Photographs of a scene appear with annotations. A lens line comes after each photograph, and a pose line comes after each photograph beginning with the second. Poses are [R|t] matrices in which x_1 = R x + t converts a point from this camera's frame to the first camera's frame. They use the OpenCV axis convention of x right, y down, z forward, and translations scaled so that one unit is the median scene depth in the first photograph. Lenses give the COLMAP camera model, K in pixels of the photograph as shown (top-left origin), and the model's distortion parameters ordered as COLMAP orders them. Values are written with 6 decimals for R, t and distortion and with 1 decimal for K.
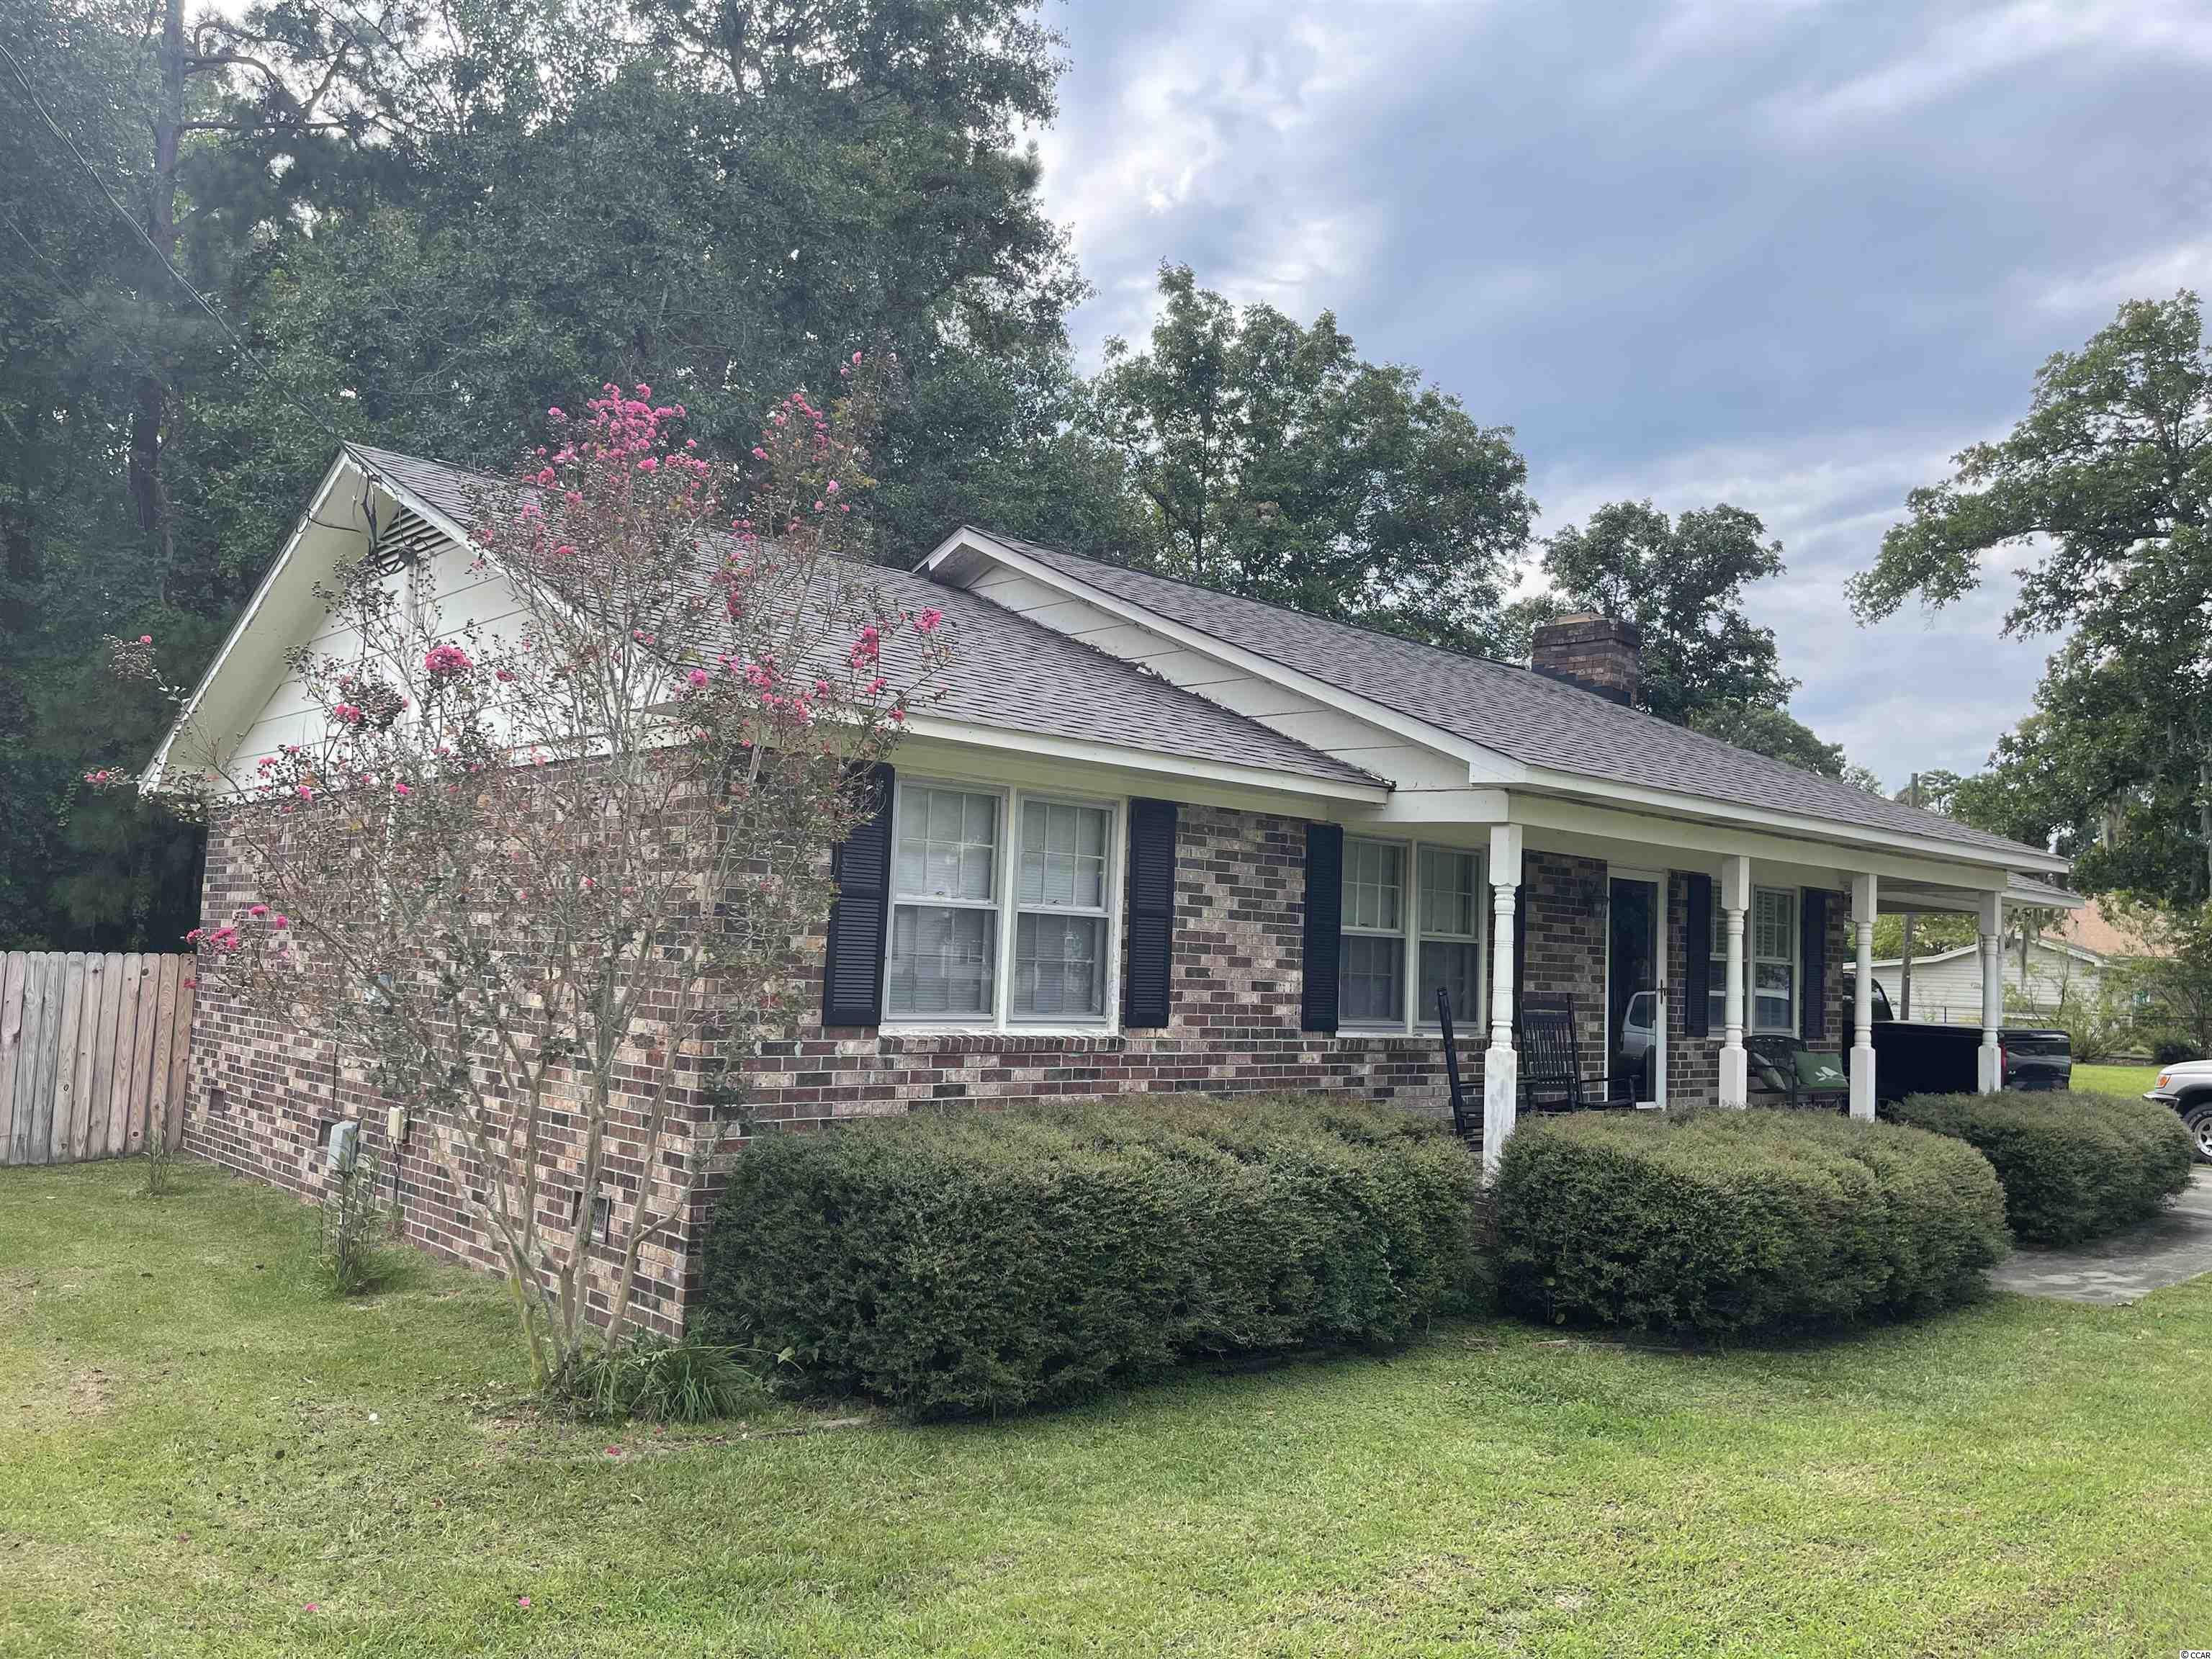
lens RADIAL K [[1672.2, 0, 1098.0], [0, 1672.2, 831.6], [0, 0, 1]] dist [0.061179, -0.065840]
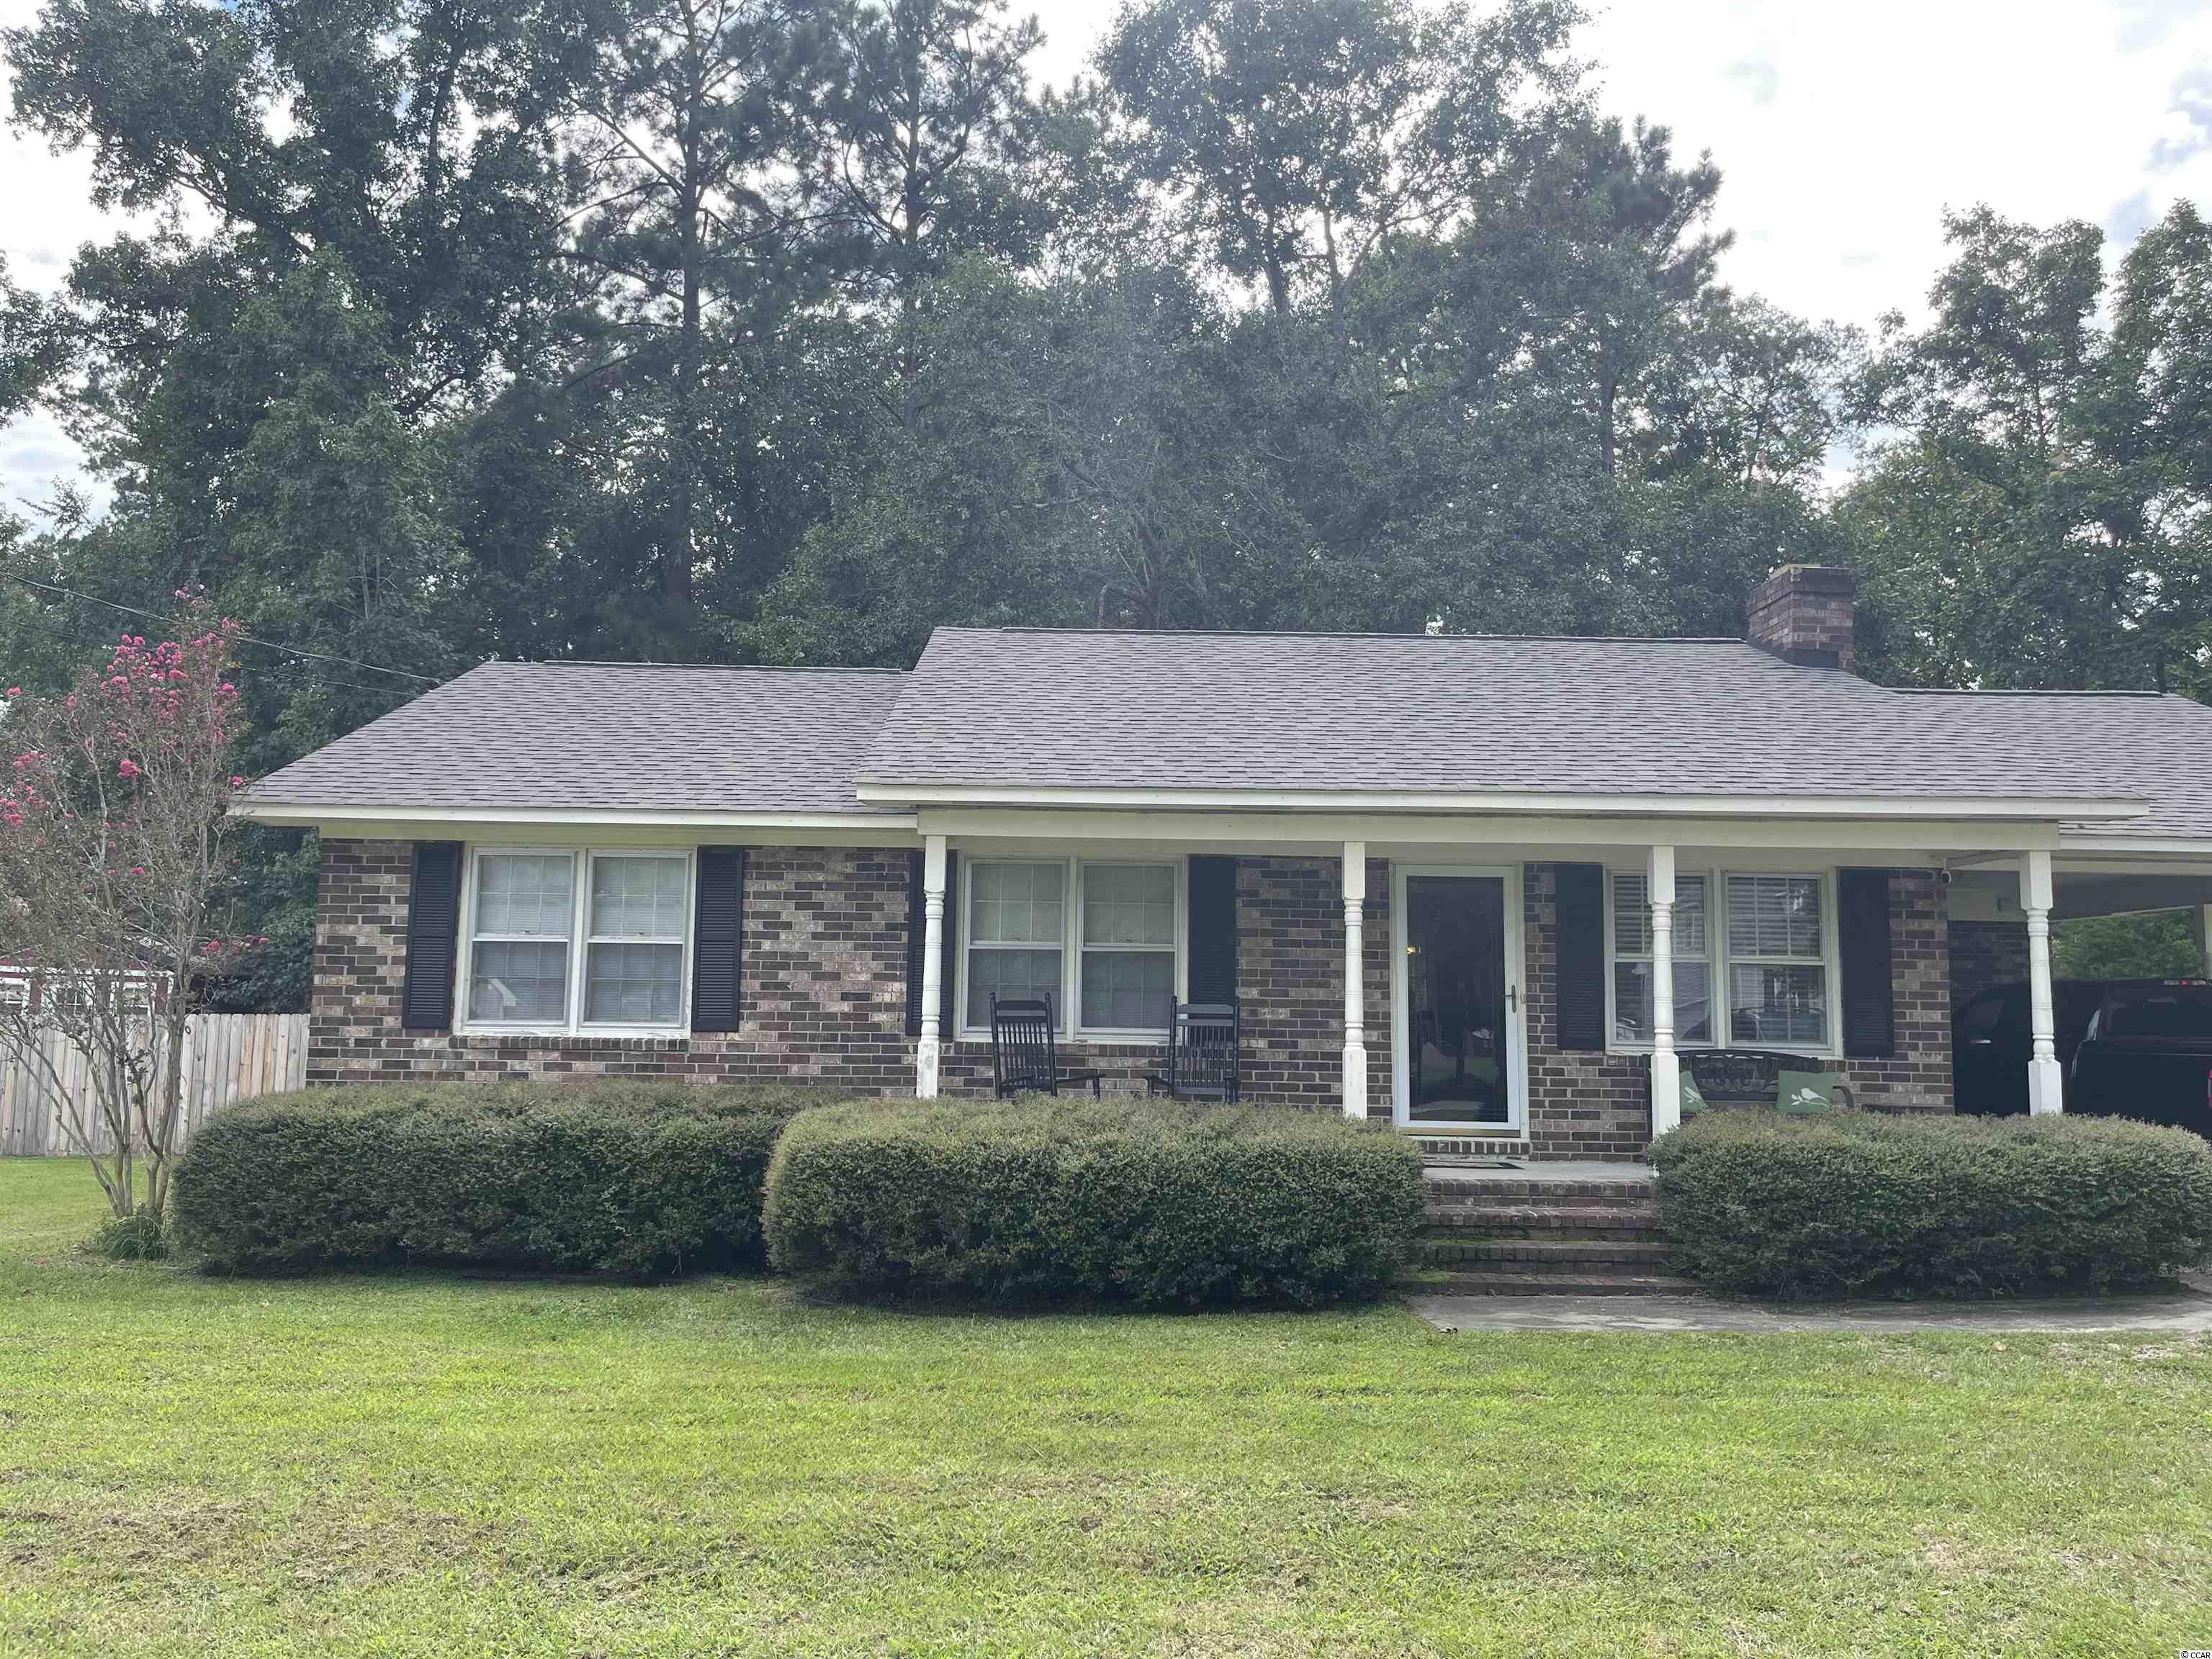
lens RADIAL K [[1672.2, 0, 1084.6], [0, 1672.2, 831.3], [0, 0, 1]] dist [0.061179, -0.065840]
pose [[0.750270, -0.103617, -0.652962, 1.017414], [0.066330, 0.994456, -0.081592, 0.086732], [0.657796, 0.017905, 0.752983, 0.241799]]
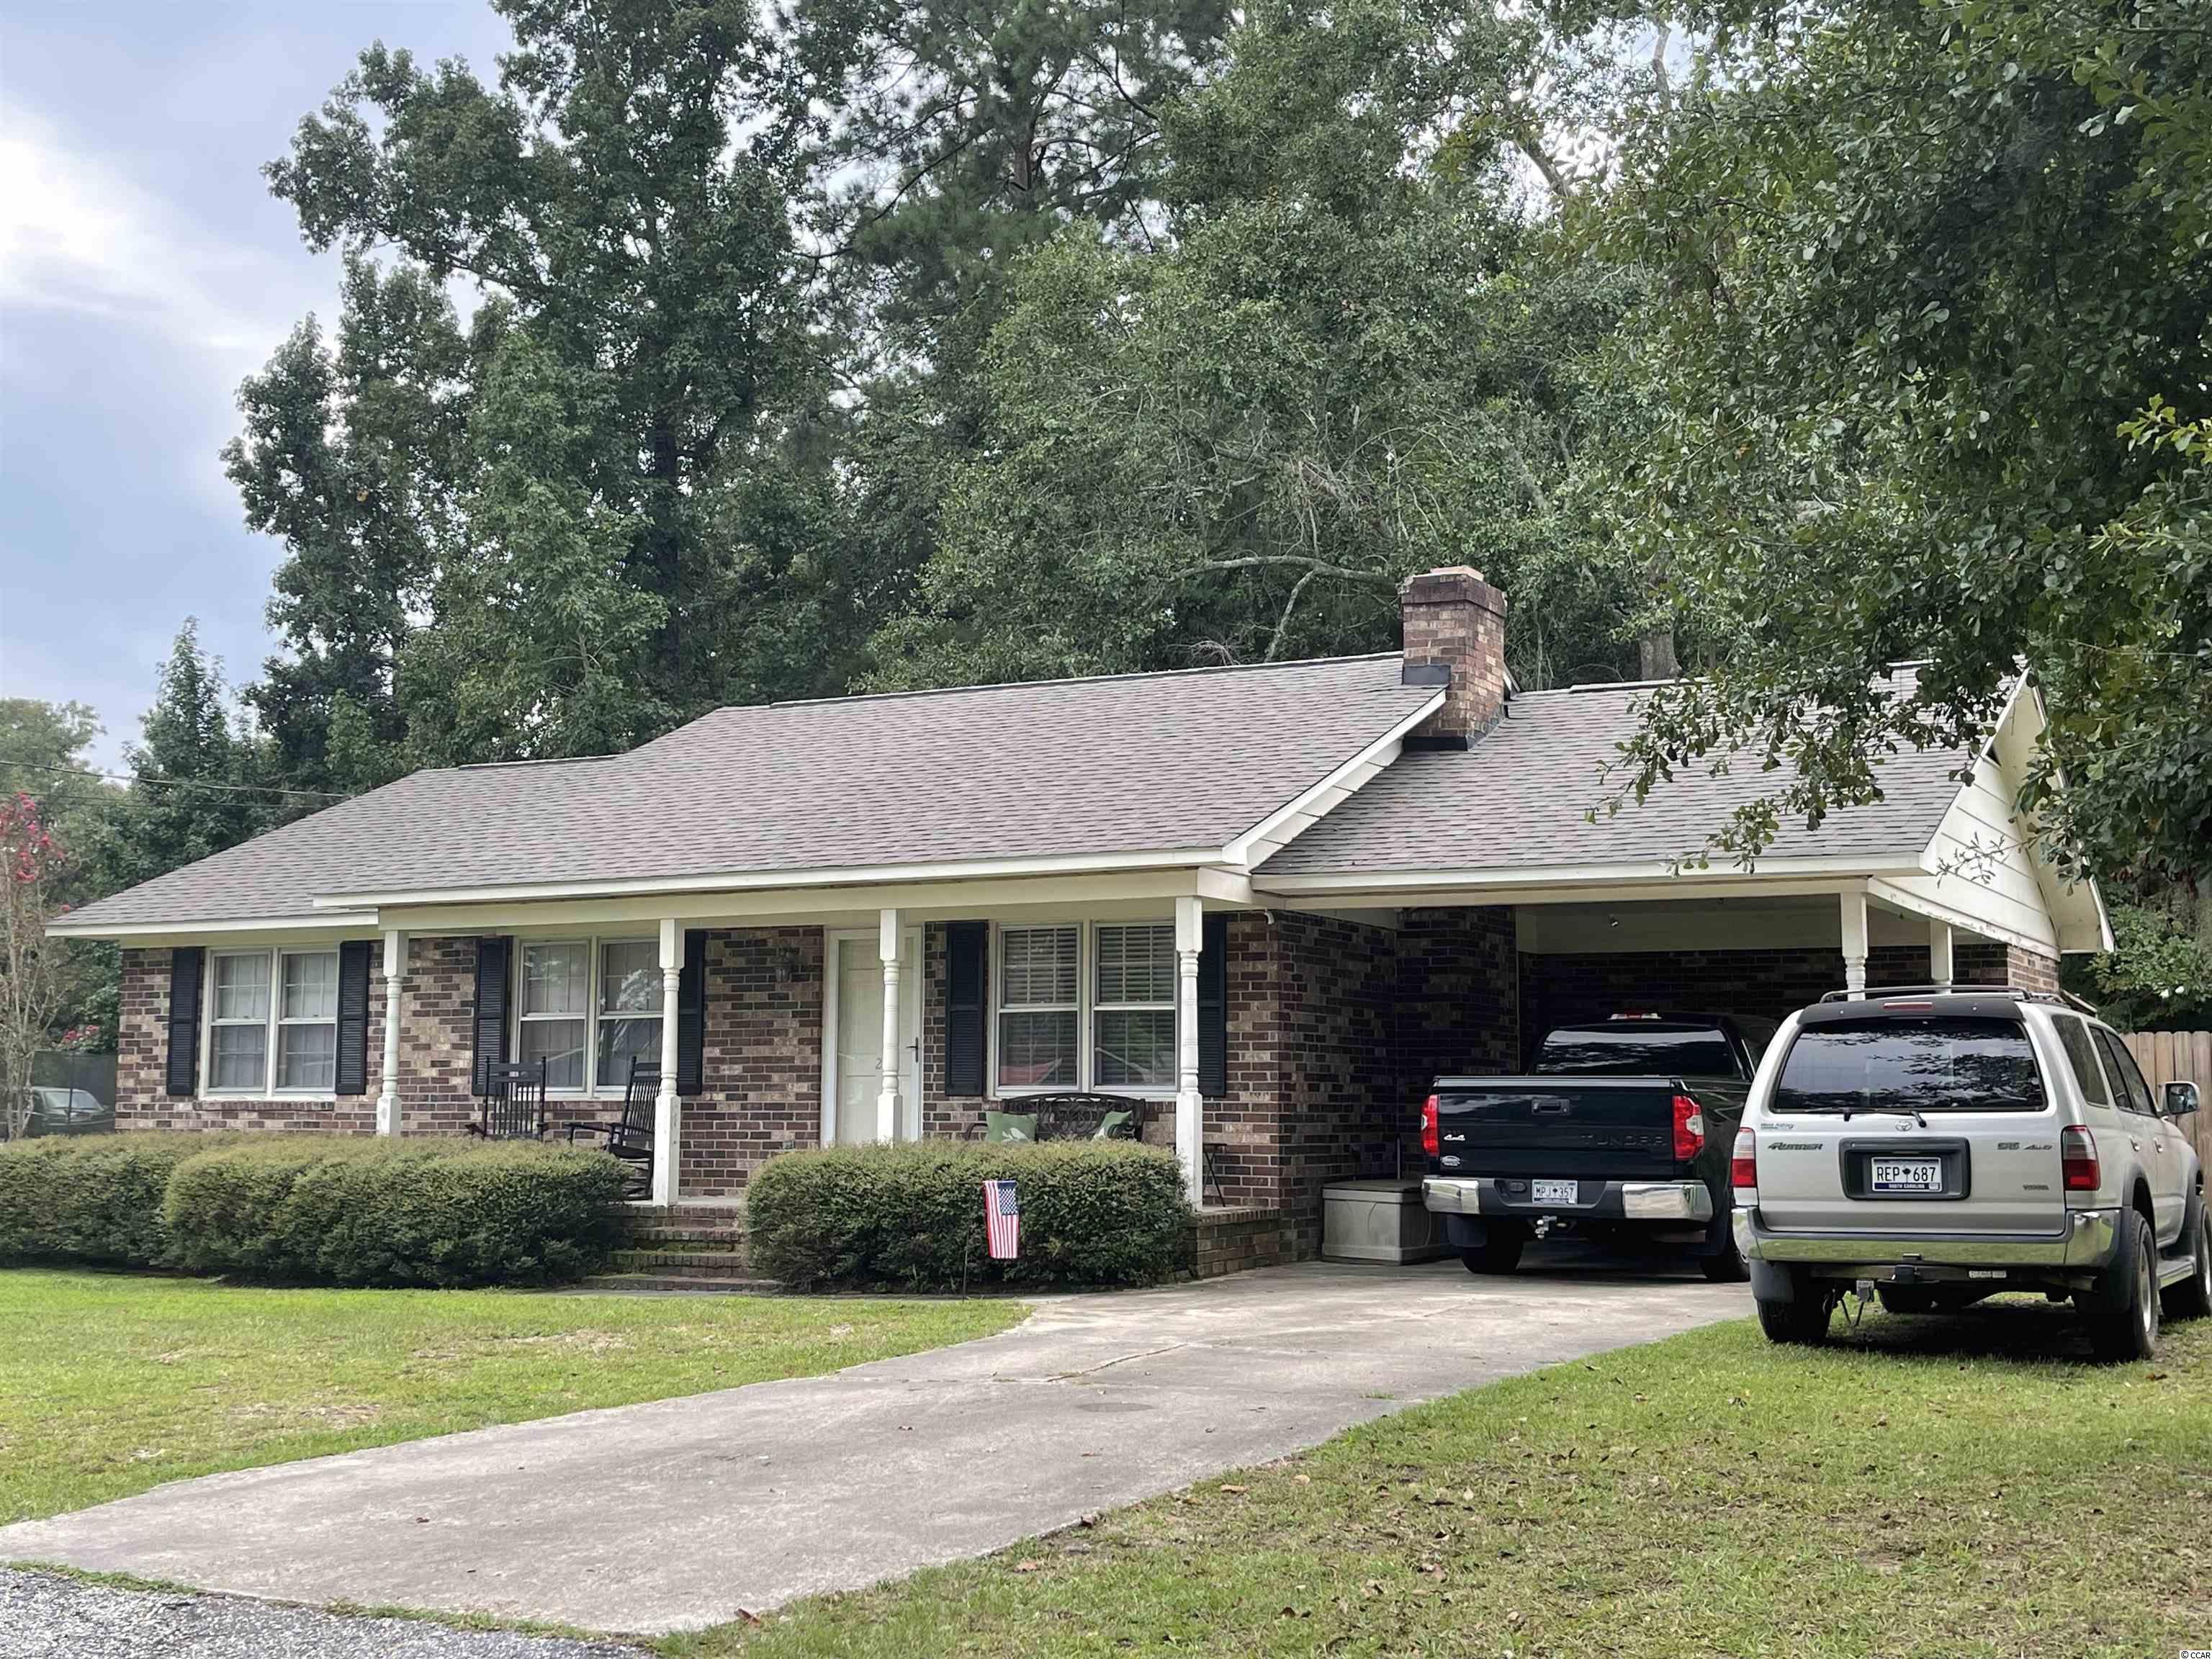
lens RADIAL K [[2582.3, 0, 1123.0], [0, 2582.3, 828.8], [0, 0, 1]] dist [0.007322, 0.000000]
pose [[0.362533, -0.143973, -0.920783, 2.358353], [0.084247, 0.989013, -0.121471, 0.213832], [0.928155, -0.033536, 0.370680, 0.767985]]
